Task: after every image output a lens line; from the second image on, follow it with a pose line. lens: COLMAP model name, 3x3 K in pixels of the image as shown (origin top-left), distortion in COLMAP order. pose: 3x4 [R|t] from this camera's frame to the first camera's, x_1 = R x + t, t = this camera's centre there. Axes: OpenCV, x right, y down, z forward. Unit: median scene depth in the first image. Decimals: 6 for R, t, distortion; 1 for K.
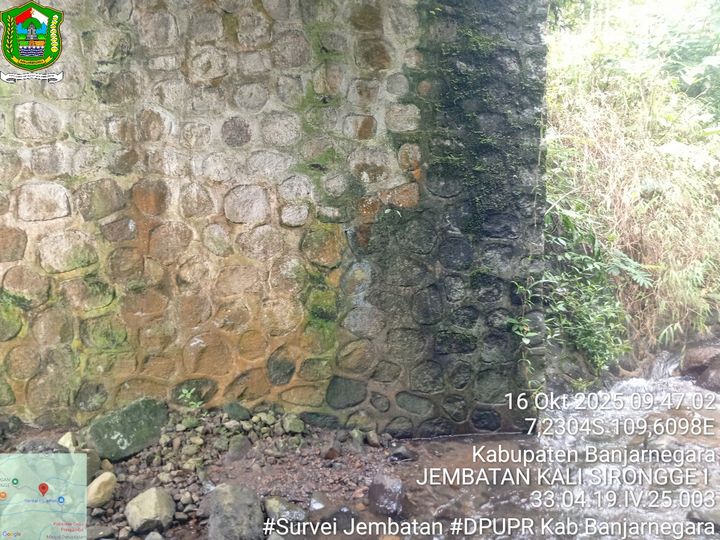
lens RADIAL K [[548.0, 0, 358.3], [0, 548.0, 270.1], [0, 0, 1]] dist [0.102243, -0.214462]
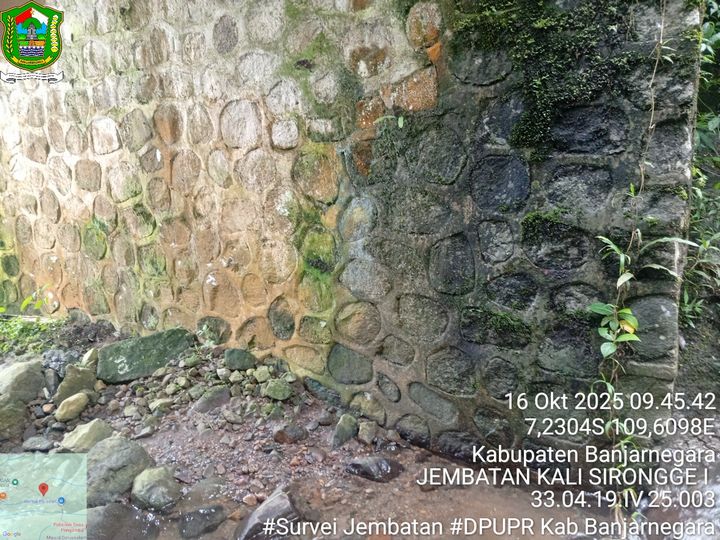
lens RADIAL K [[548.0, 0, 358.3], [0, 548.0, 270.1], [0, 0, 1]] dist [0.102243, -0.214462]
pose [[0.725045, 0.113990, -0.679202, 0.504236], [0.010797, 0.984205, 0.176705, -0.046946], [0.688616, -0.135452, 0.712362, 0.483085]]
